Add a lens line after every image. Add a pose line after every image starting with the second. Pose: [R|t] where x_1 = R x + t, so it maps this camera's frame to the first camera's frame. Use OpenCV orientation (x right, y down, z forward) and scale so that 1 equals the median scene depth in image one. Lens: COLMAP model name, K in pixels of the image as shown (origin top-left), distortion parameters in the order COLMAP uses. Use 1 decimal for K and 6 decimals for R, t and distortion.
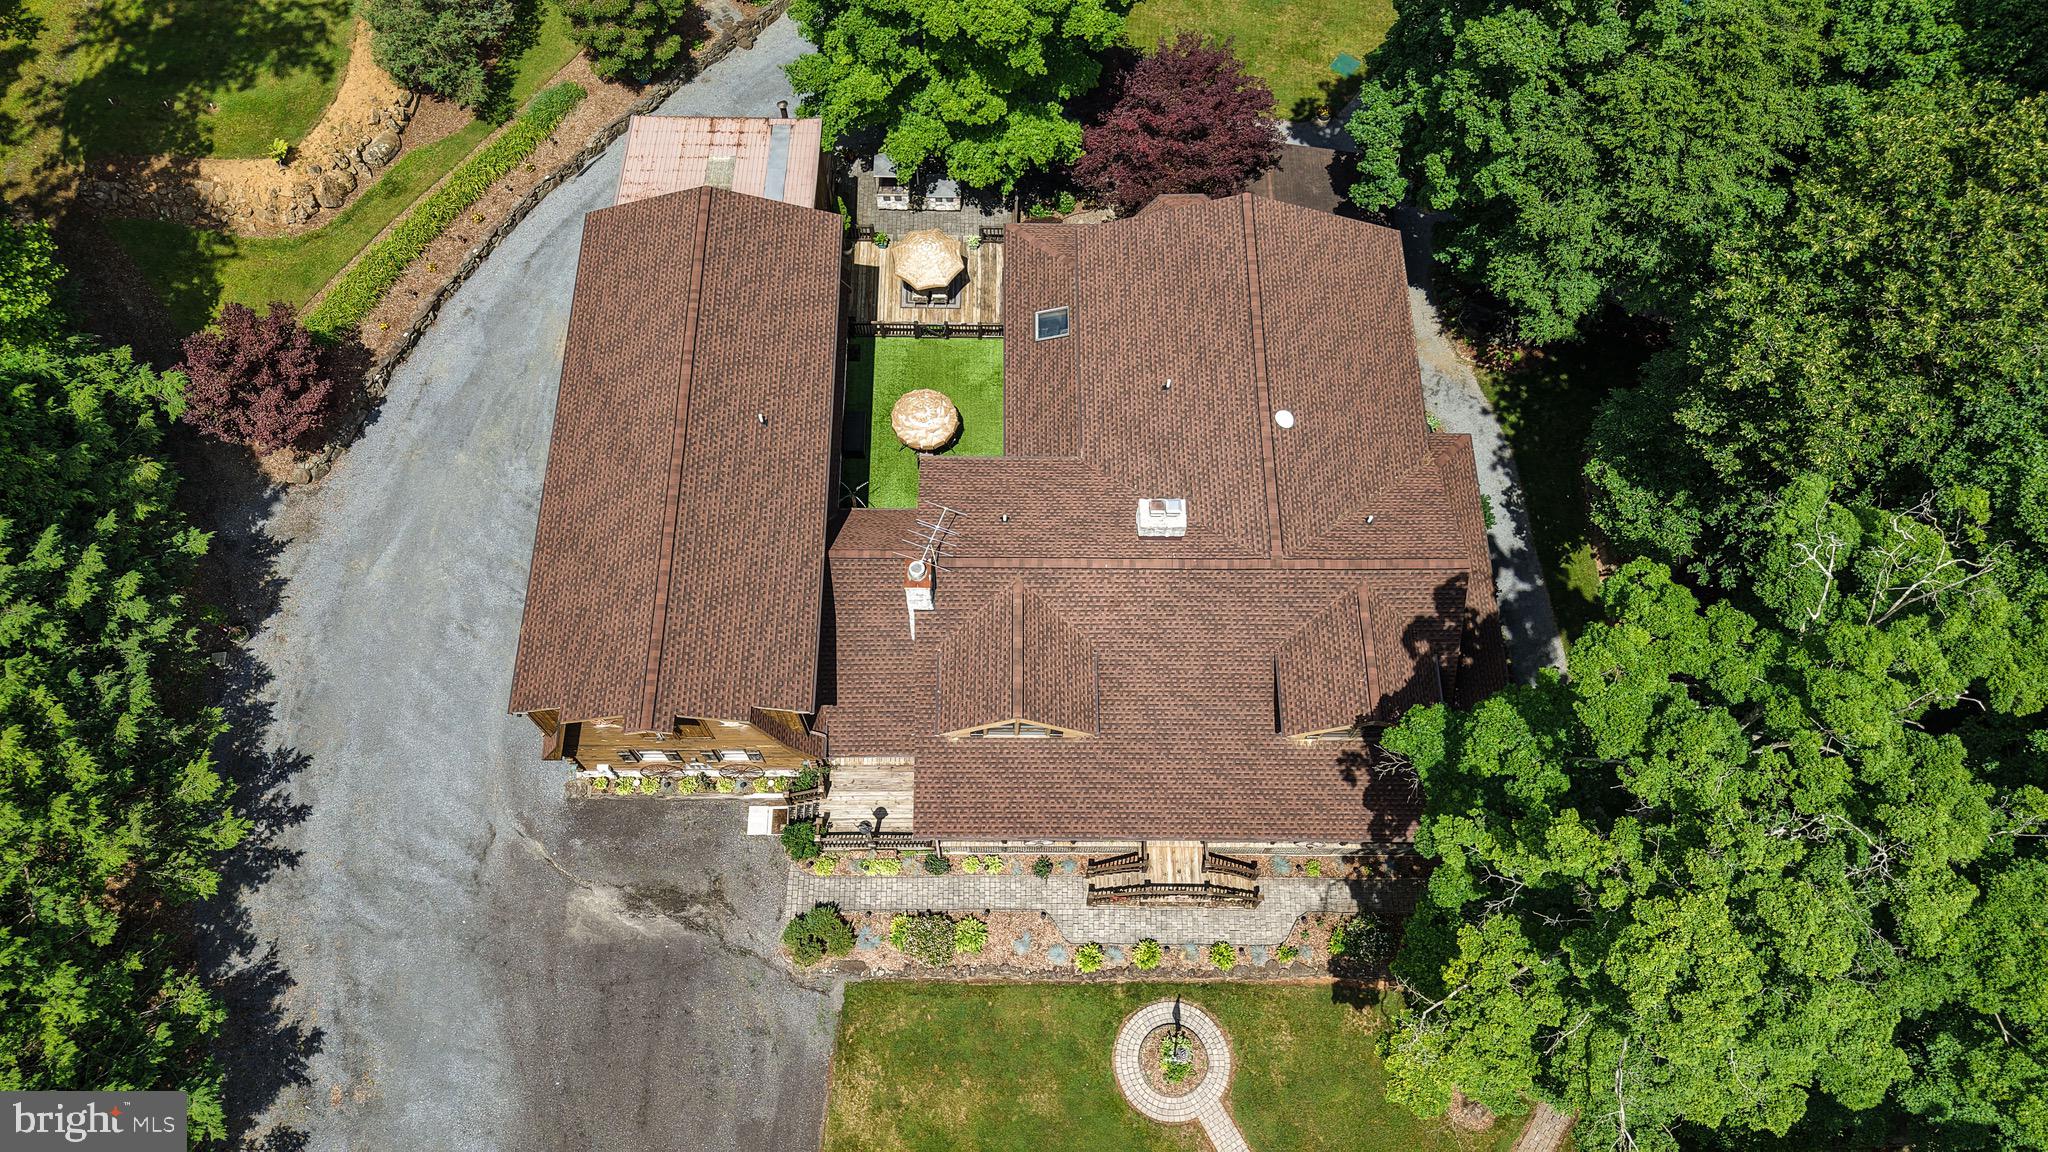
lens RADIAL K [[1369.8, 0, 1018.0], [0, 1369.8, 554.4], [0, 0, 1]] dist [0.027787, -0.036633]
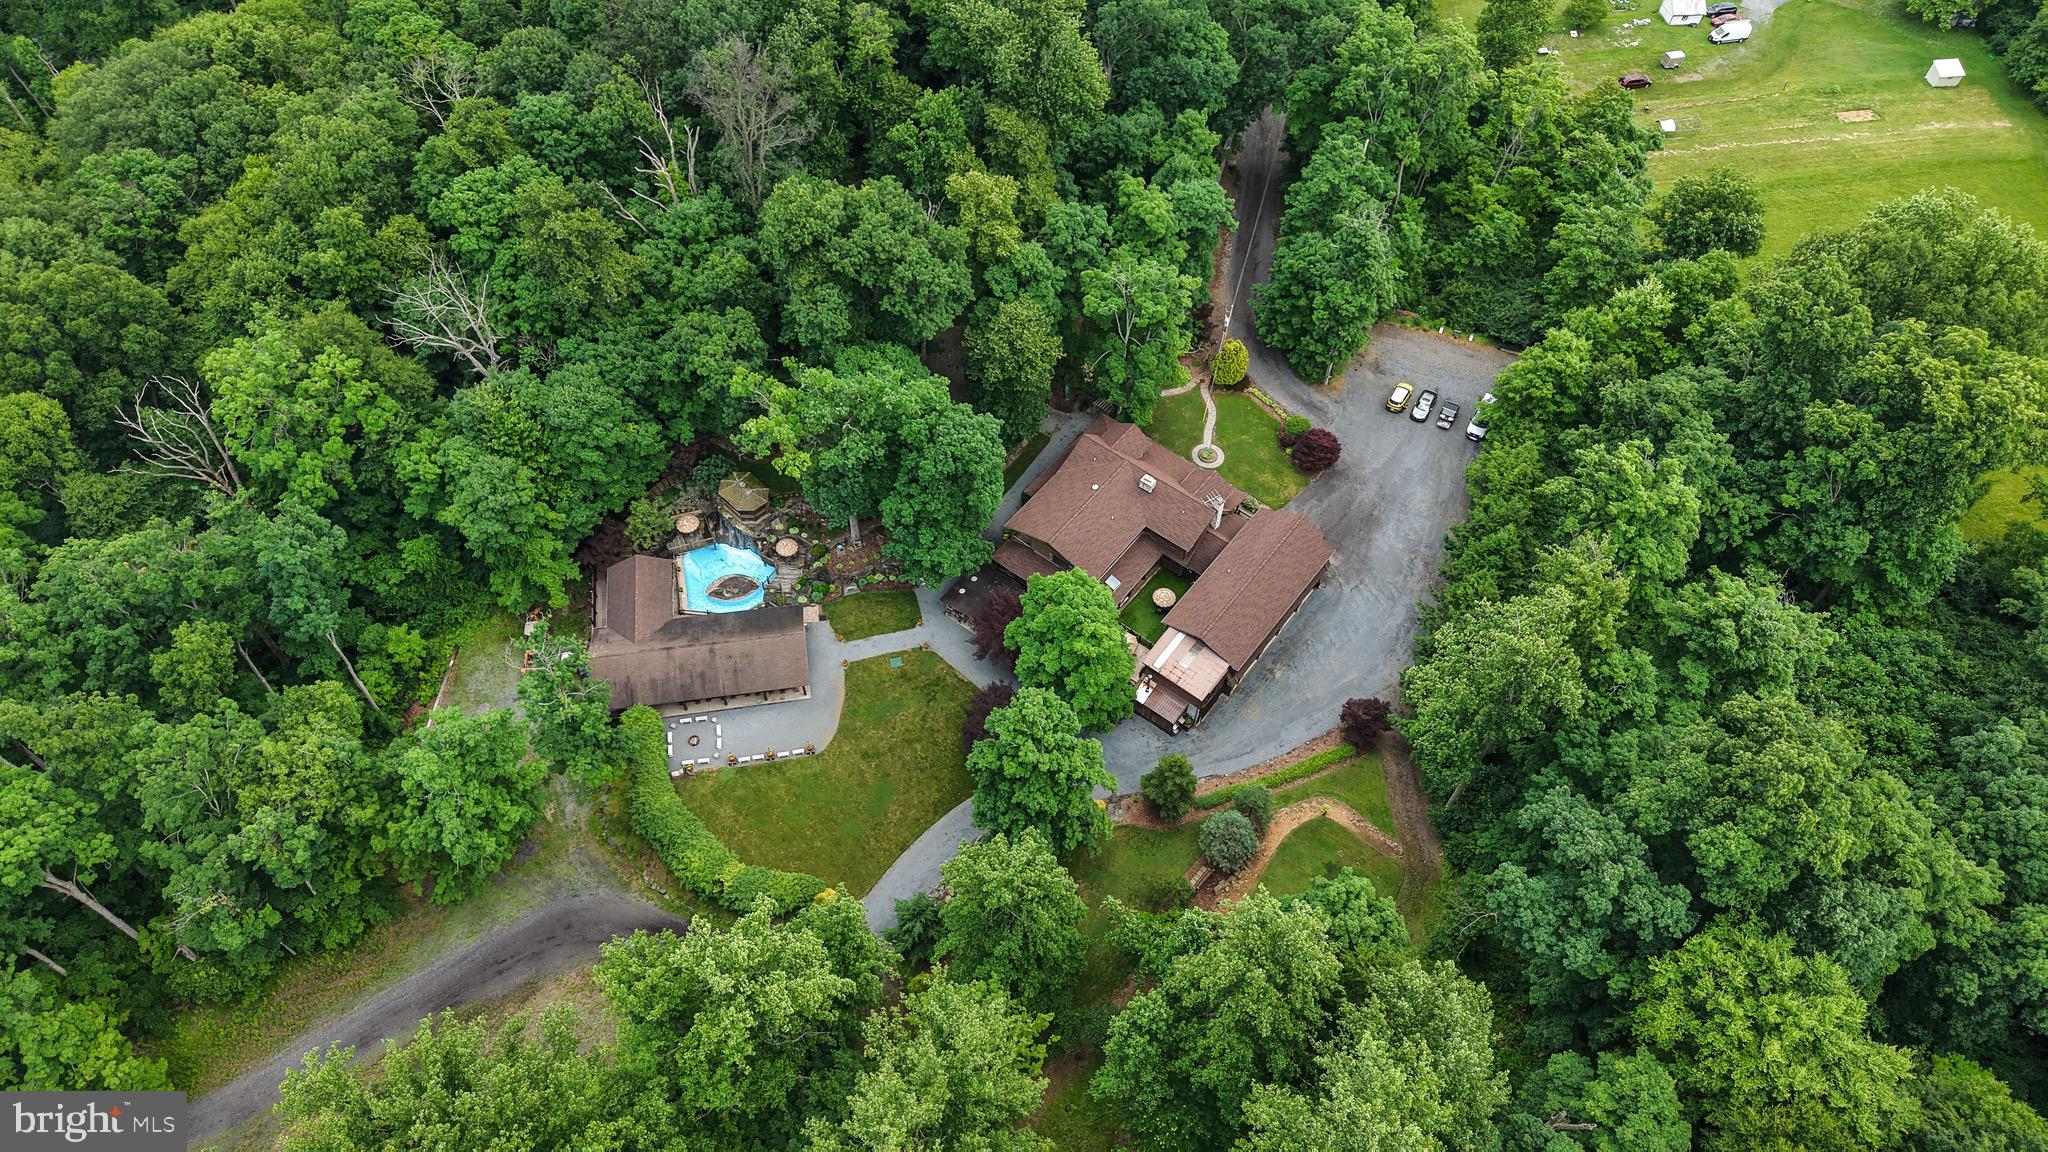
lens RADIAL K [[1369.8, 0, 1024.5], [0, 1369.8, 578.8], [0, 0, 1]] dist [0.027787, -0.036633]
pose [[-0.786726, -0.522583, 0.328587, -0.827973], [0.547458, -0.344708, 0.762540, -2.651022], [-0.285224, 0.779797, 0.557282, -0.574777]]
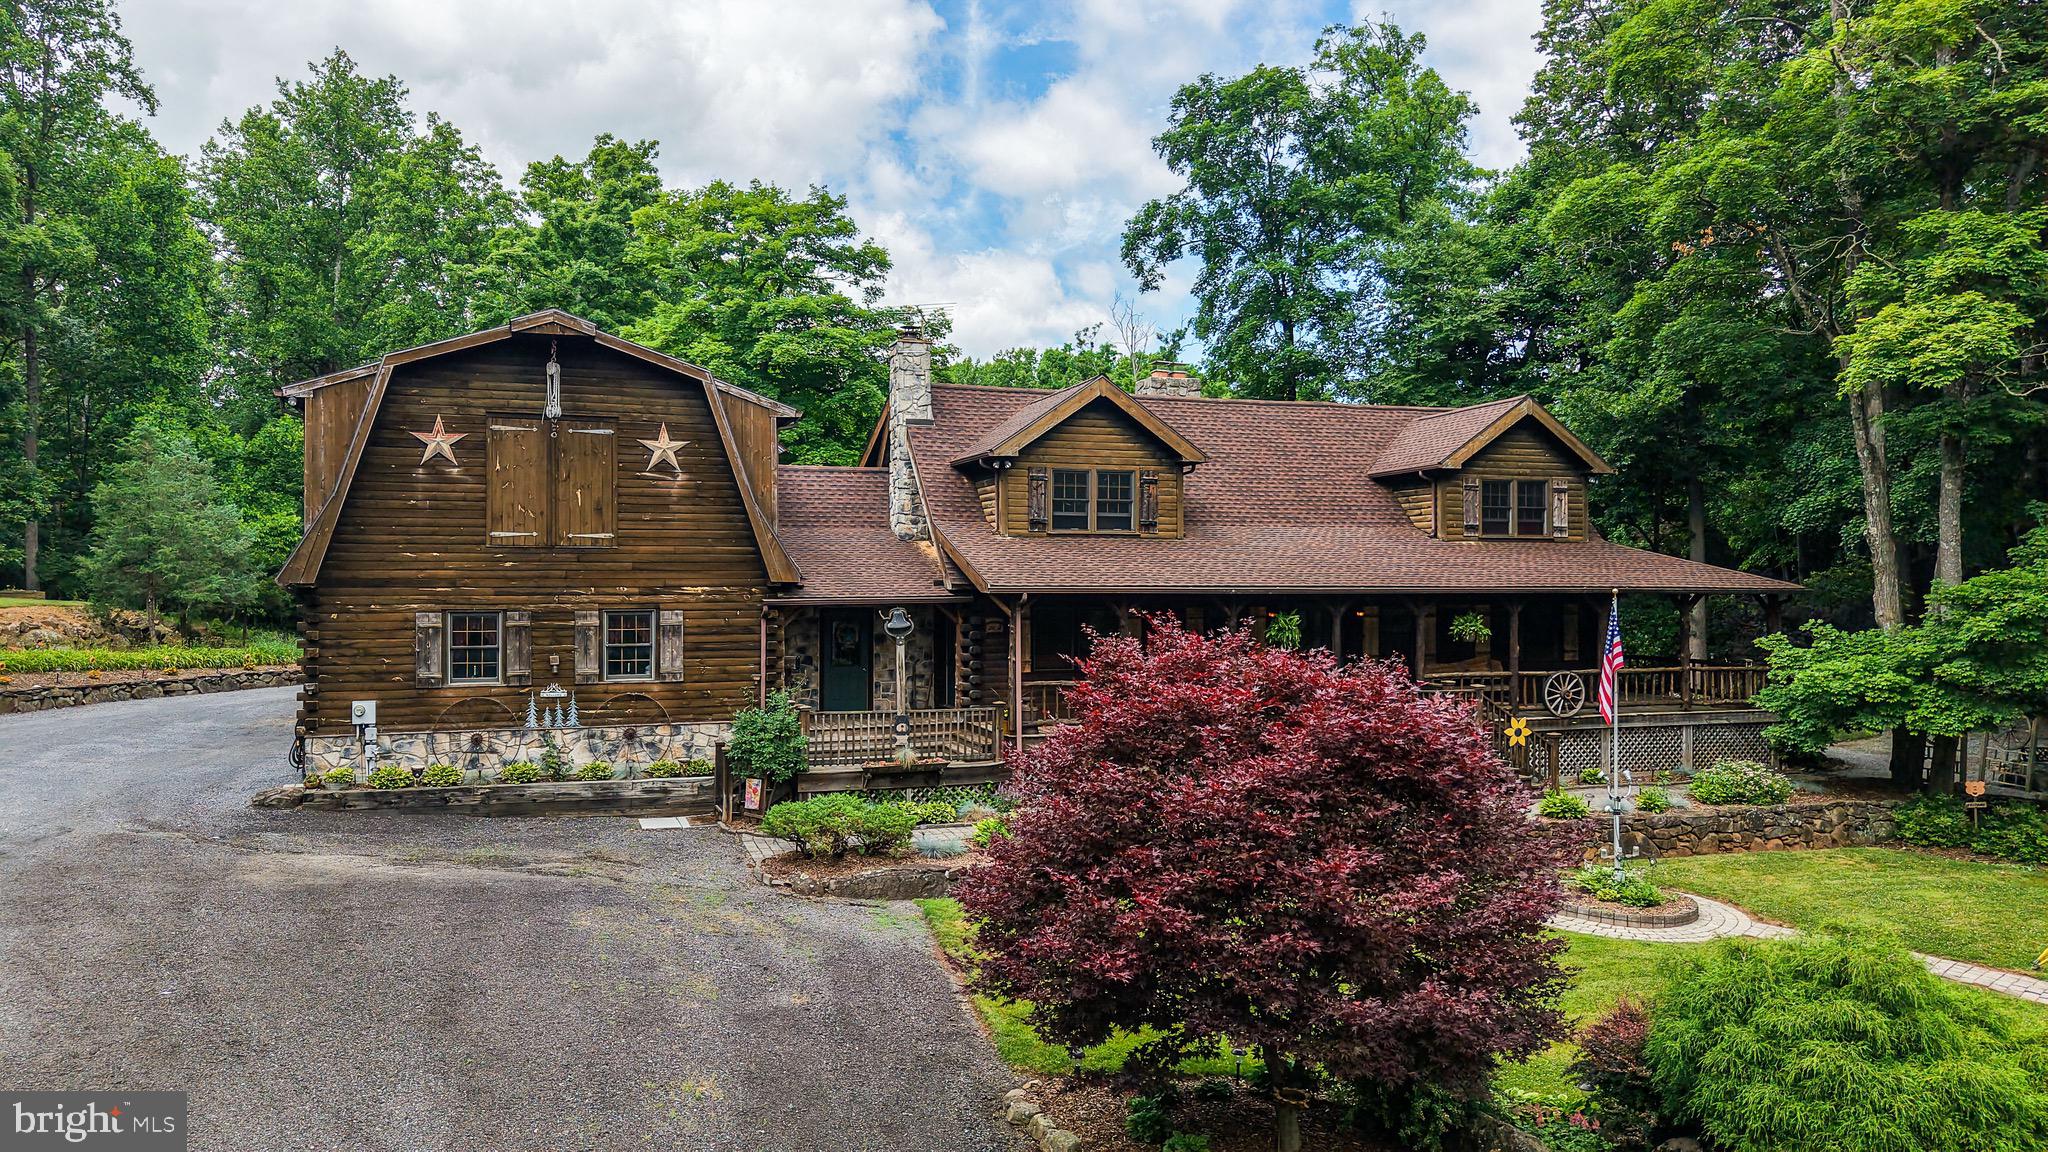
lens RADIAL K [[1369.8, 0, 1022.9], [0, 1369.8, 579.6], [0, 0, 1]] dist [0.027787, -0.036633]
pose [[0.945222, -0.013828, 0.326135, -0.235671], [0.302184, 0.414907, -0.858217, 0.659876], [-0.123449, 0.909759, 0.396358, 0.720009]]
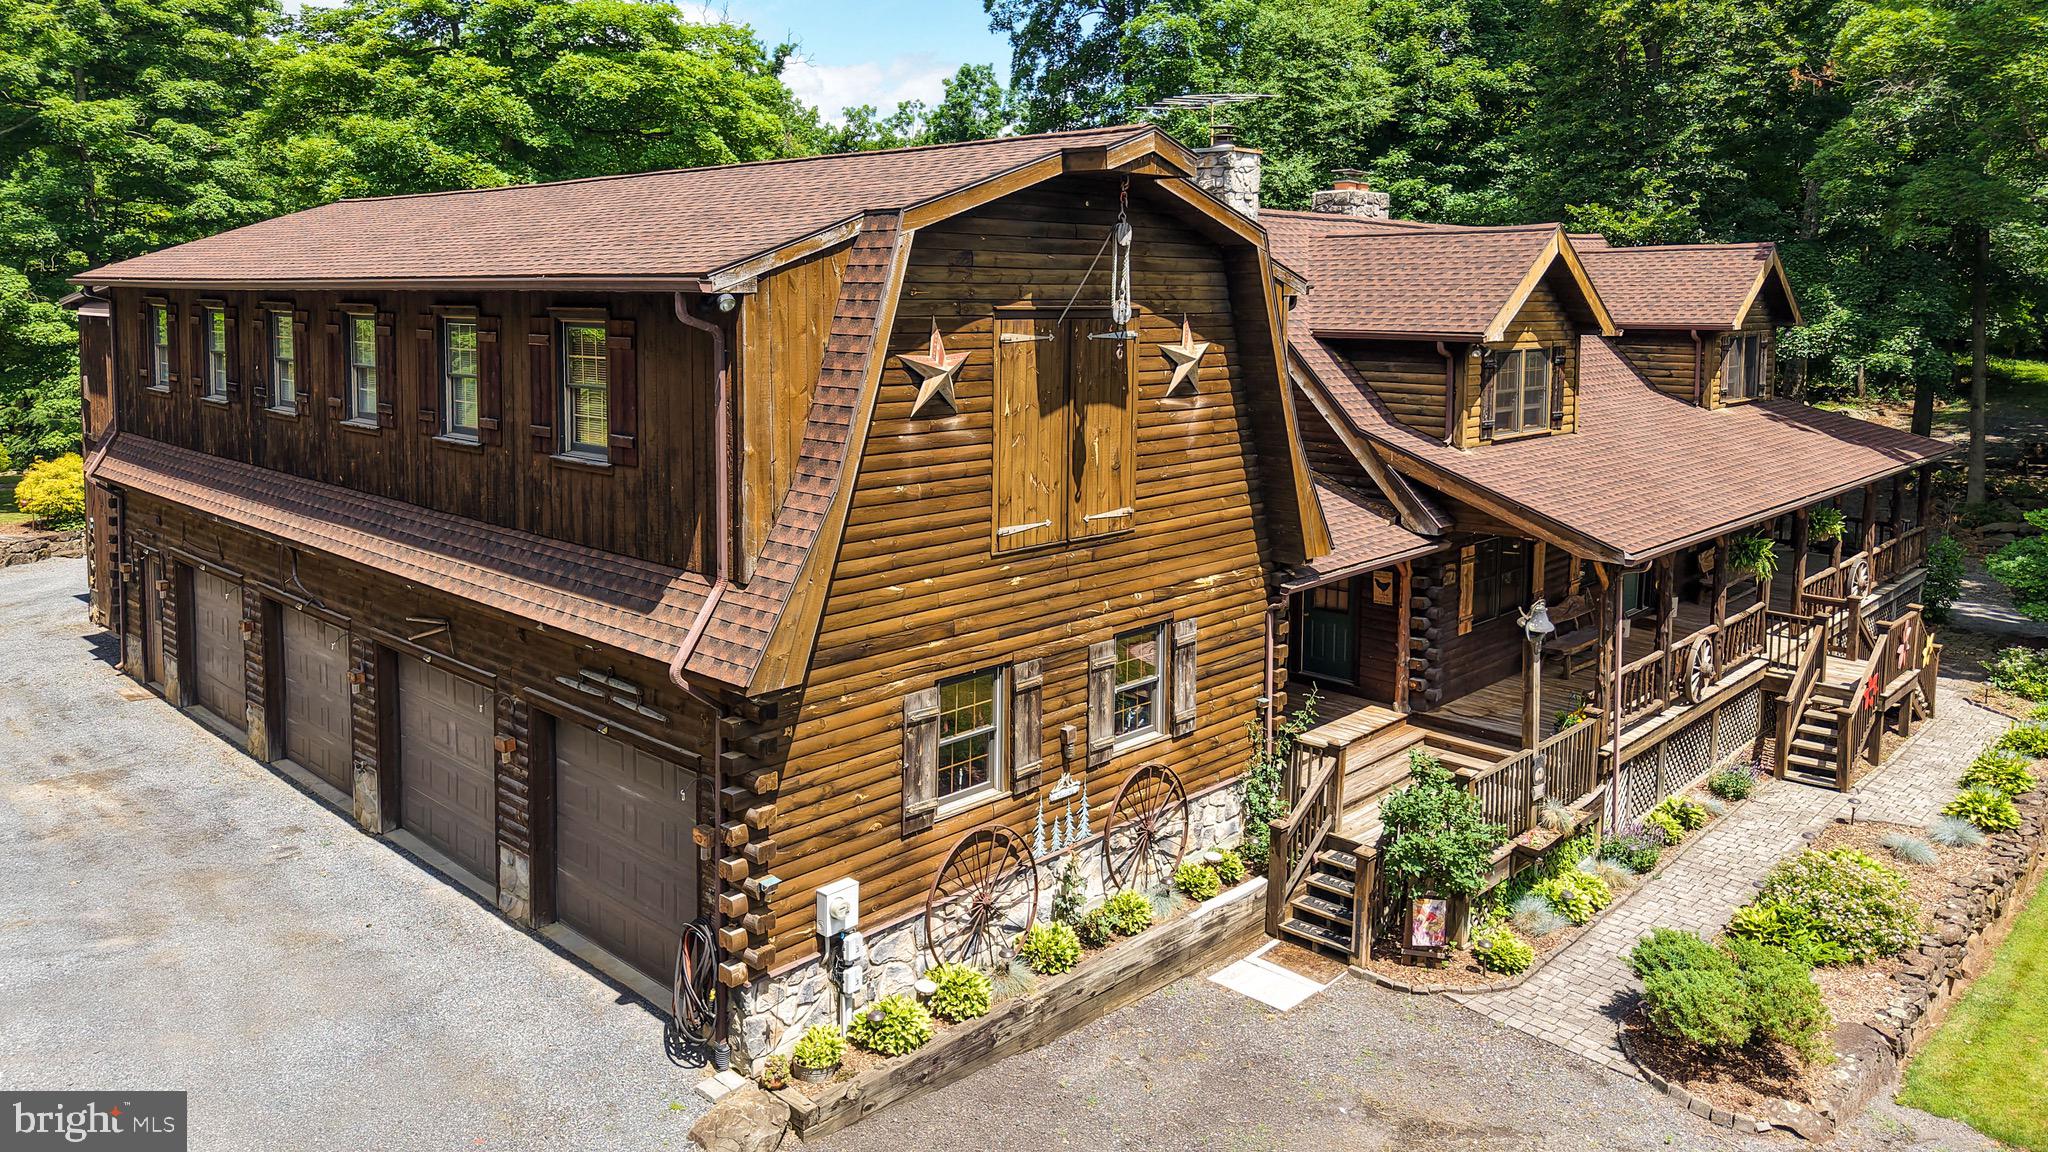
lens RADIAL K [[1369.8, 0, 986.8], [0, 1369.8, 394.9], [0, 0, 1]] dist [0.027787, -0.036633]
pose [[0.705136, -0.061579, 0.706393, -0.465001], [0.641995, 0.478398, -0.599148, 0.287360], [-0.301042, 0.875981, 0.376869, 0.807176]]
